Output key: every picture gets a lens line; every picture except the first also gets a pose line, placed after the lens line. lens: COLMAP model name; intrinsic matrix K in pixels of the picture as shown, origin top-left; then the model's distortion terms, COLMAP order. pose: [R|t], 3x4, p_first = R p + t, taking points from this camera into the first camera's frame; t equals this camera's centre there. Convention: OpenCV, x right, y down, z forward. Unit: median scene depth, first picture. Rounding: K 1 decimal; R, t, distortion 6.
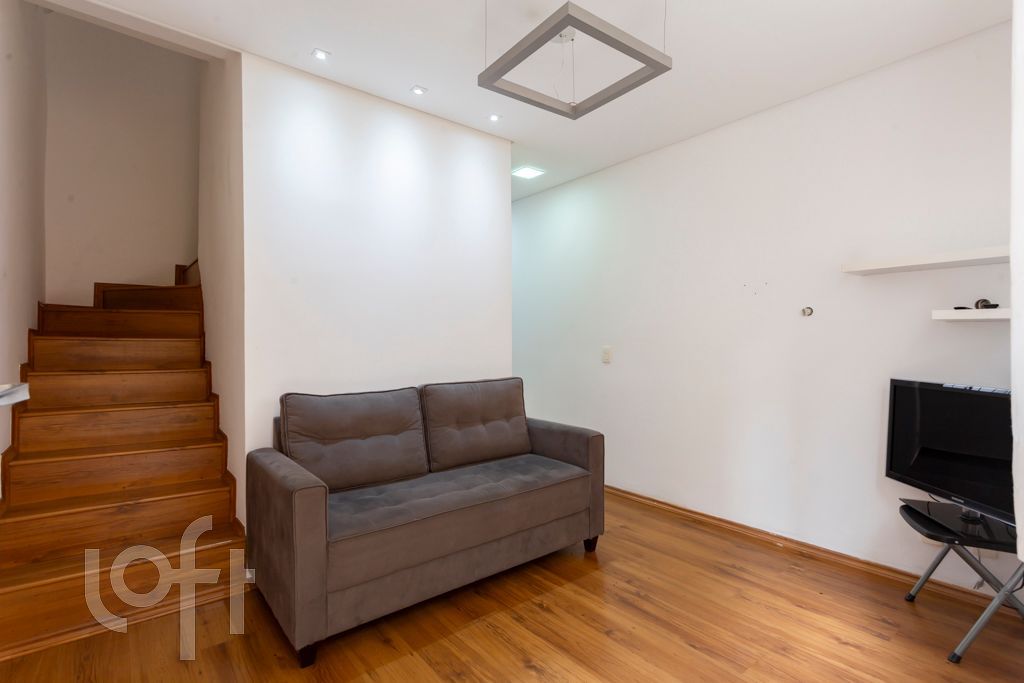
lens RADIAL K [[503.7, 0, 515.9], [0, 503.7, 348.7], [0, 0, 1]] dist [0.011644, 0.000113]
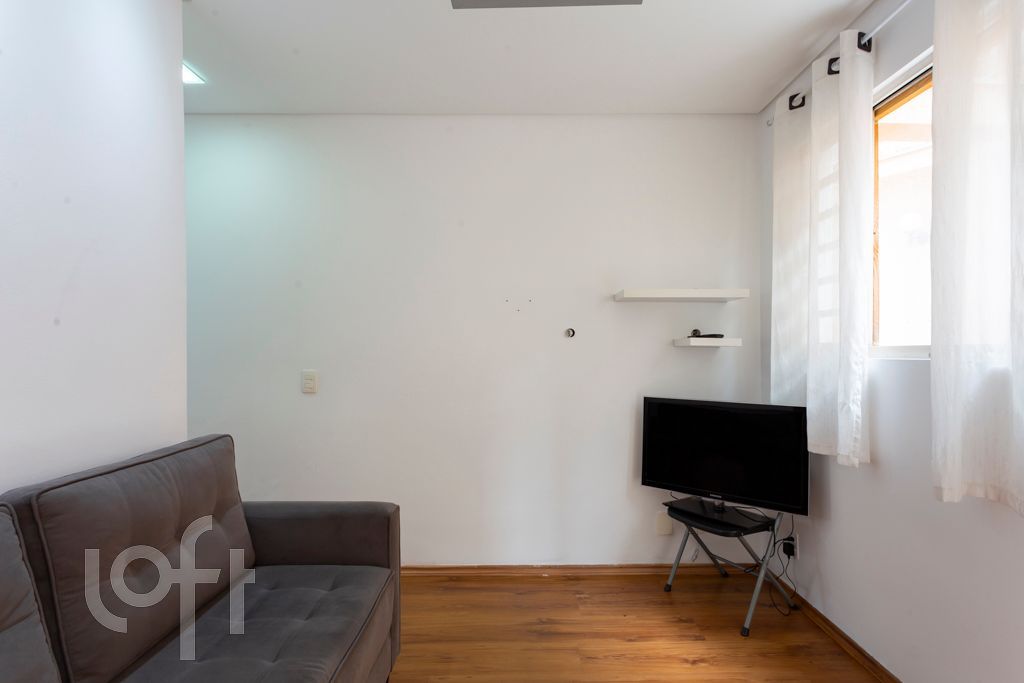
lens RADIAL K [[503.7, 0, 515.9], [0, 503.7, 348.7], [0, 0, 1]] dist [0.011644, 0.000113]
pose [[0.612981, 0.001172, 0.790097, -0.296545], [0.007977, 0.999939, -0.007672, -0.037873], [-0.790057, 0.011005, 0.612934, 0.503213]]
